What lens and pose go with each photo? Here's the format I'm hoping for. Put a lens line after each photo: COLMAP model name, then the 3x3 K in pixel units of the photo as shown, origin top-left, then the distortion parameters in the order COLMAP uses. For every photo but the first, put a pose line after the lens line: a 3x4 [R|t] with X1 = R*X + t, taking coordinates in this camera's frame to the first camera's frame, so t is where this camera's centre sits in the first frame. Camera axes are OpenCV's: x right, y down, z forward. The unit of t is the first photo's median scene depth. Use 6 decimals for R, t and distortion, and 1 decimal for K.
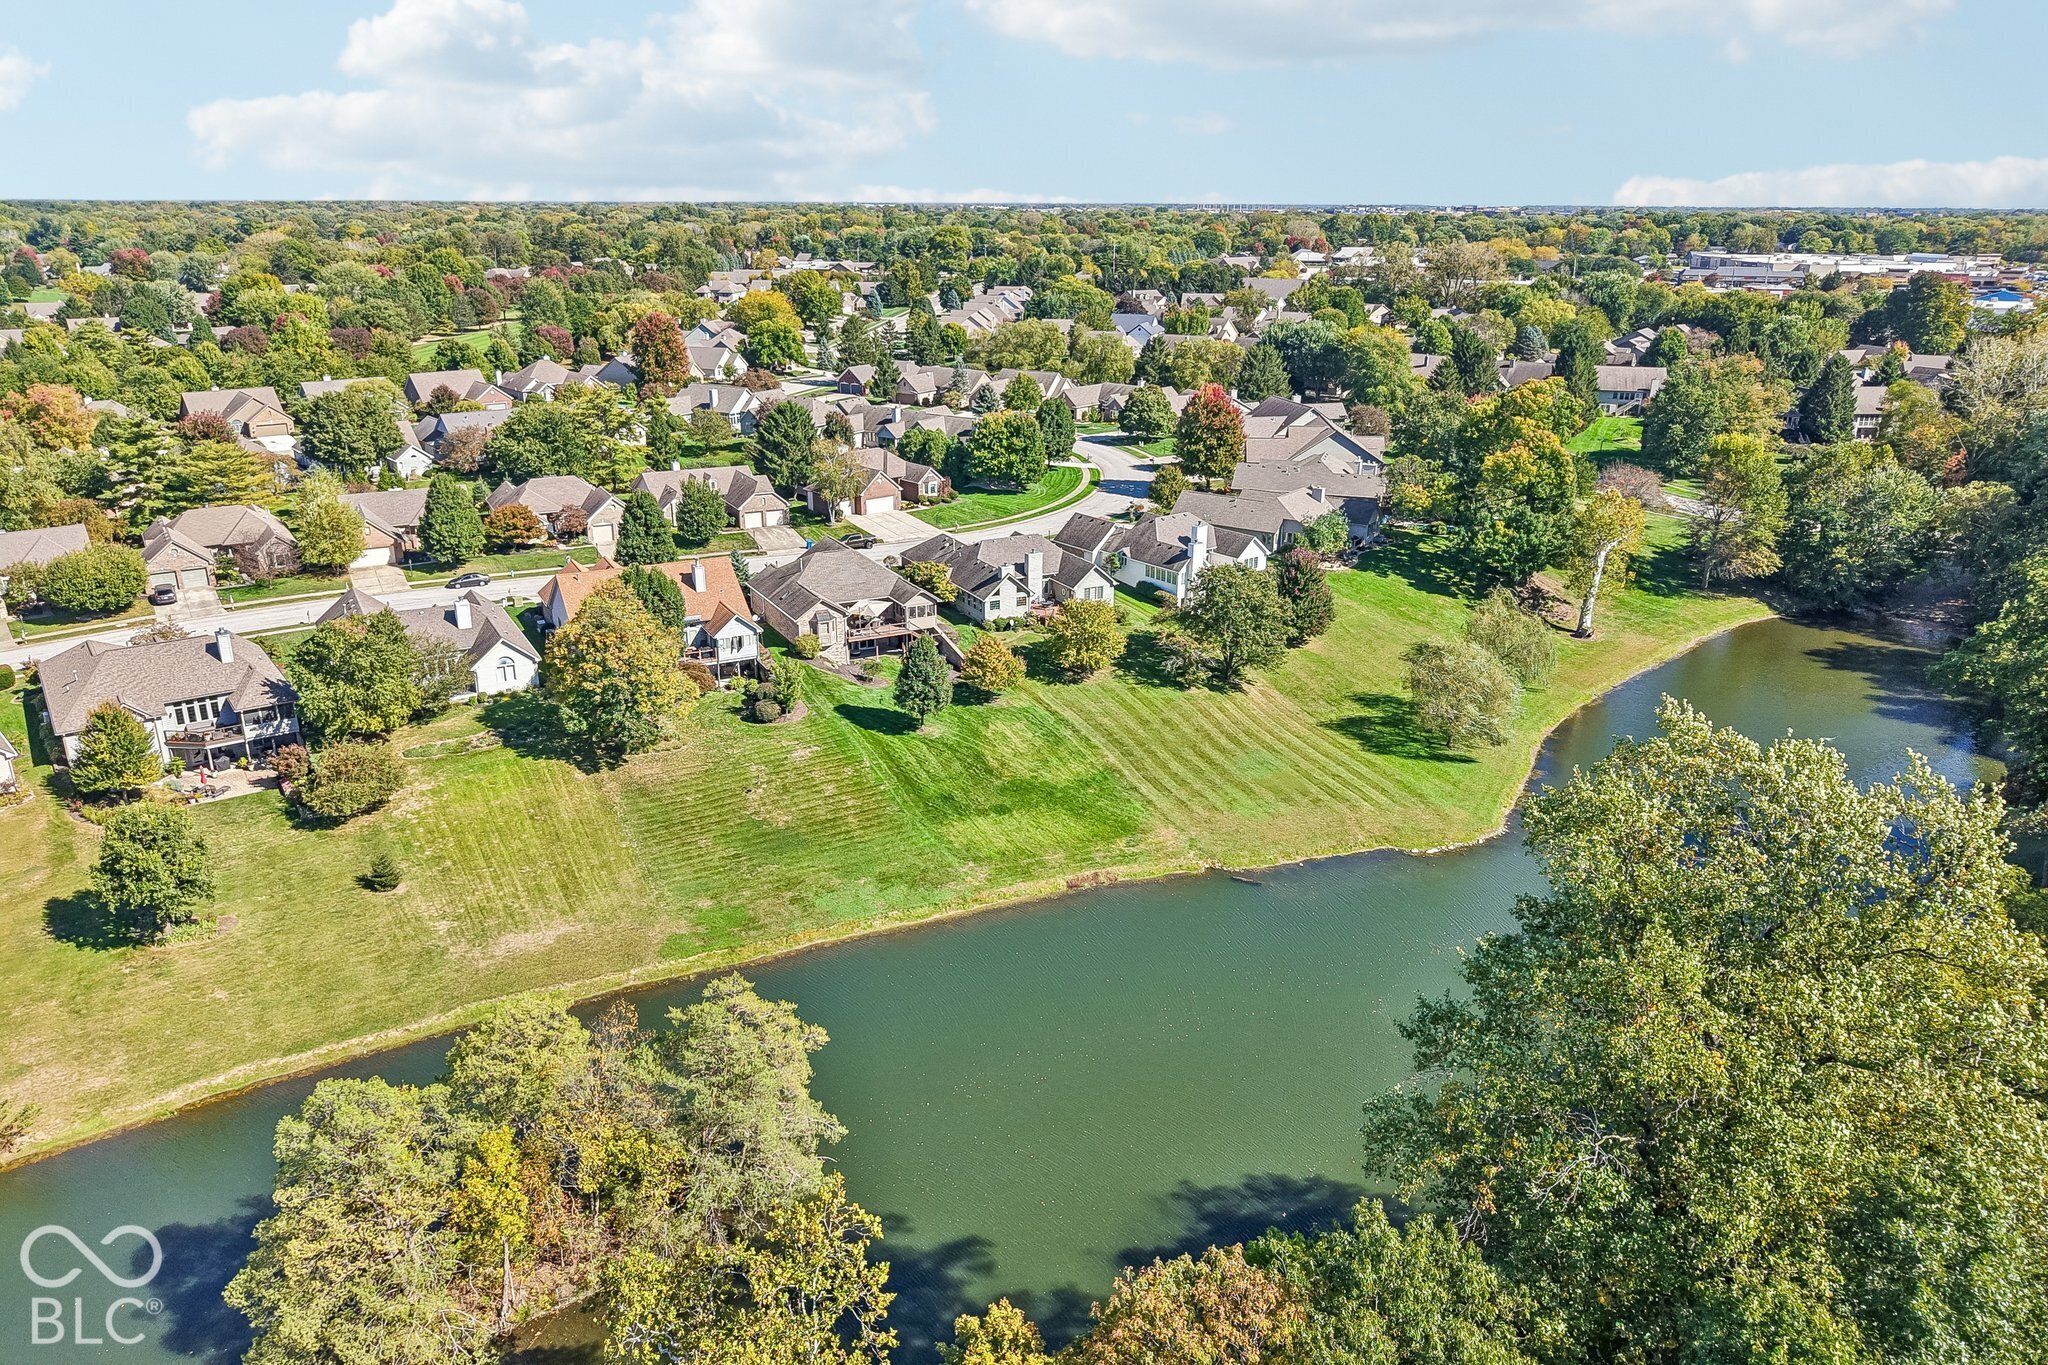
lens RADIAL K [[1355.8, 0, 1023.9], [0, 1355.8, 717.9], [0, 0, 1]] dist [0.069340, -0.096514]
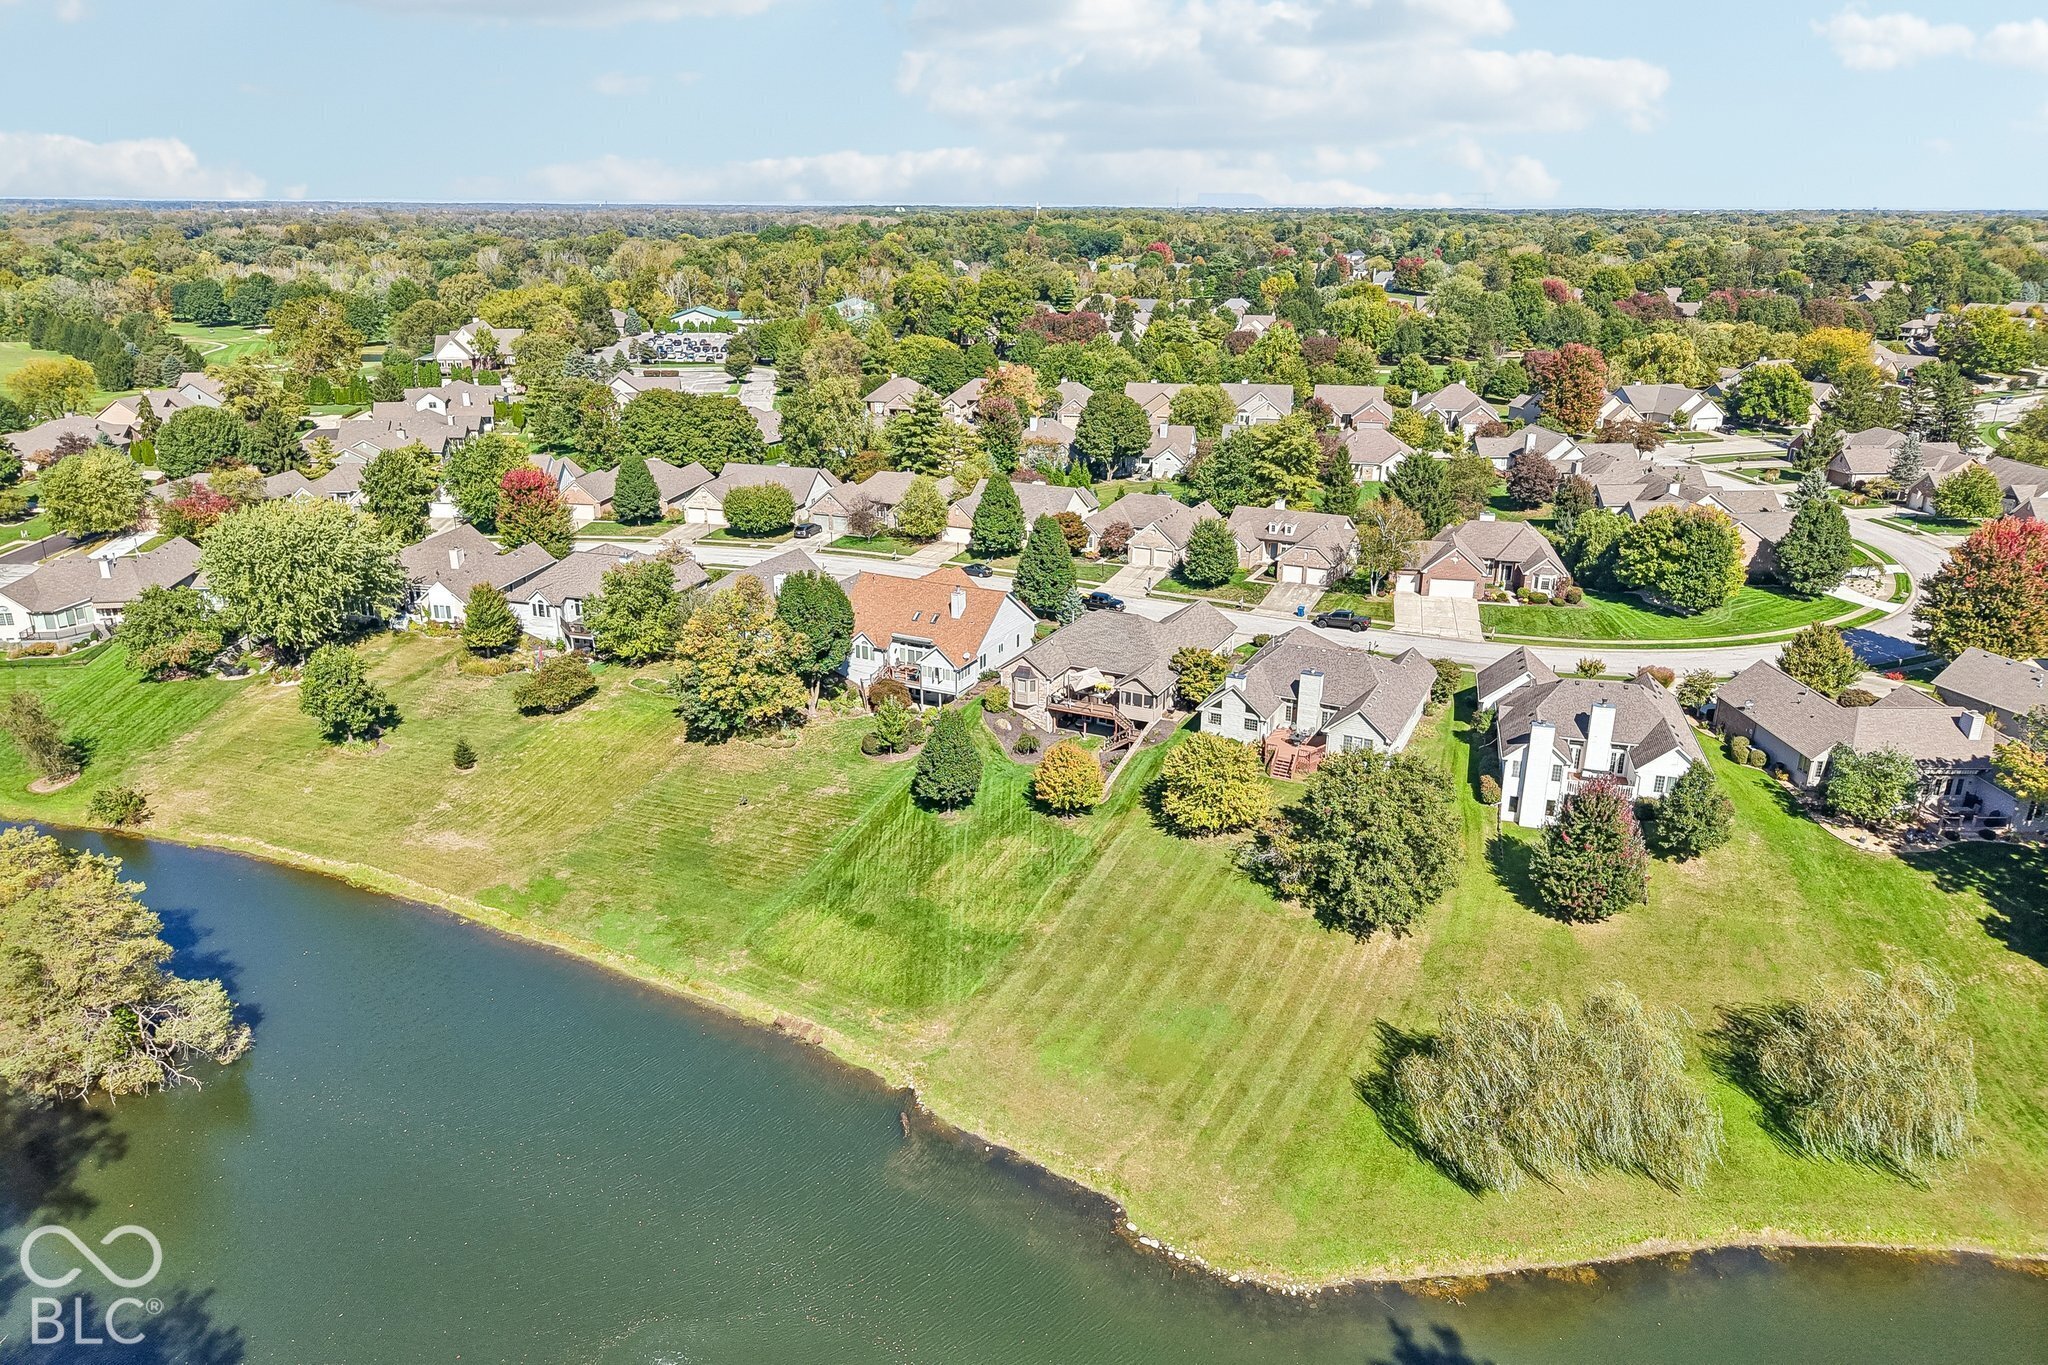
lens RADIAL K [[1377.0, 0, 1023.5], [0, 1377.0, 657.1], [0, 0, 1]] dist [0.045086, -0.060594]
pose [[0.587756, 0.250528, -0.769271, 0.546042], [-0.289288, 0.953063, 0.089355, -0.161704], [0.755549, 0.170022, 0.632643, 0.390843]]
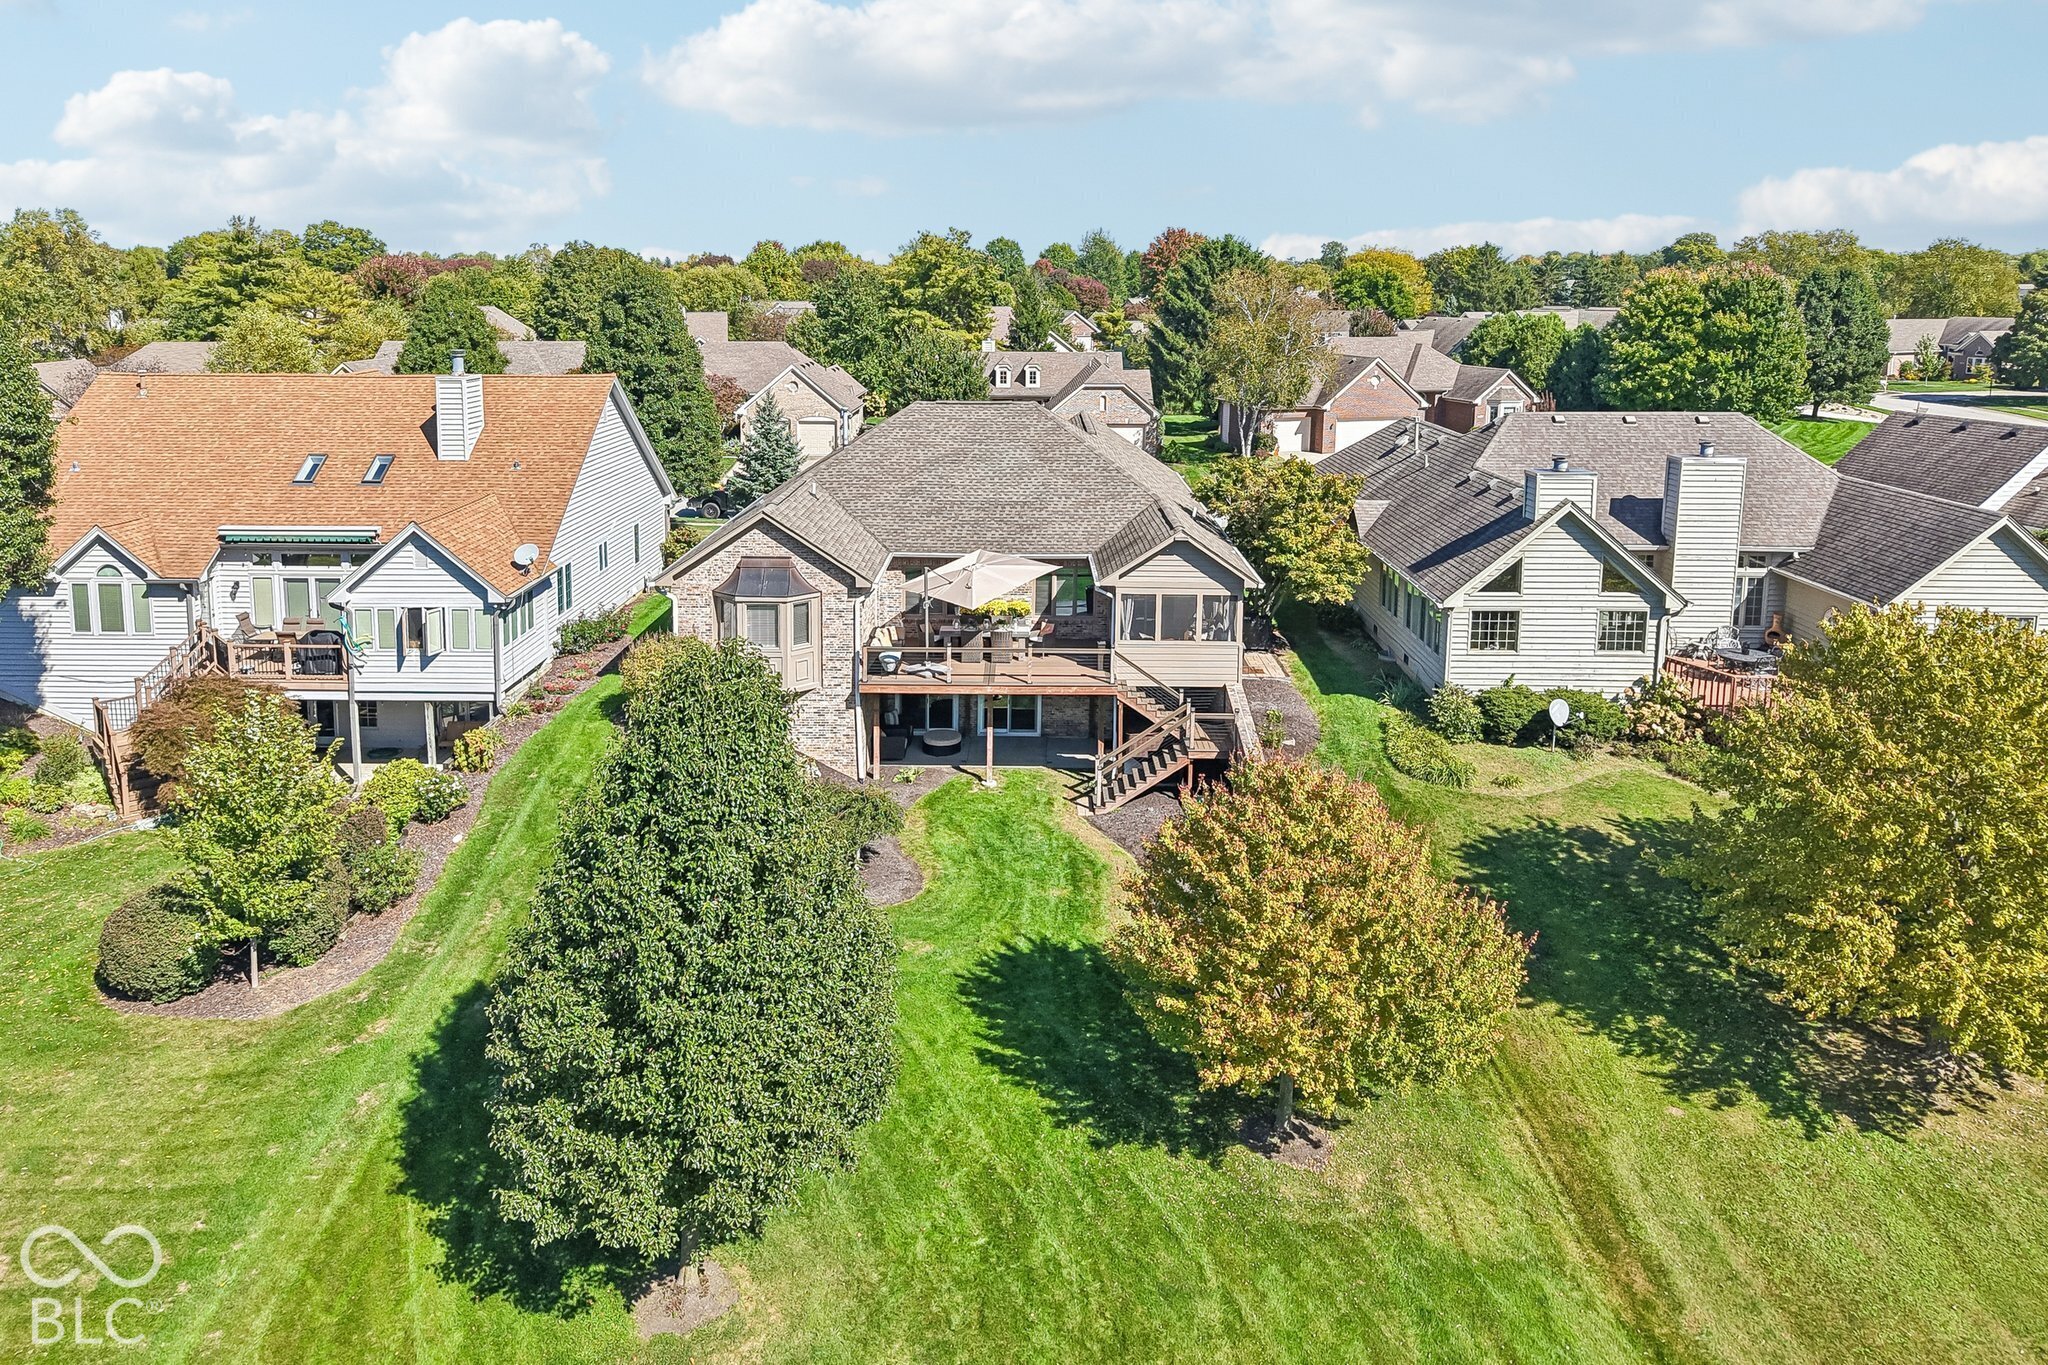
lens RADIAL K [[1439.6, 0, 1003.8], [0, 1439.6, 477.2], [0, 0, 1]] dist [0.013272, -0.006901]
pose [[0.874282, 0.061735, -0.481477, 0.023782], [-0.170174, 0.967912, -0.184900, -0.048496], [0.454612, 0.243590, 0.856733, 0.748644]]
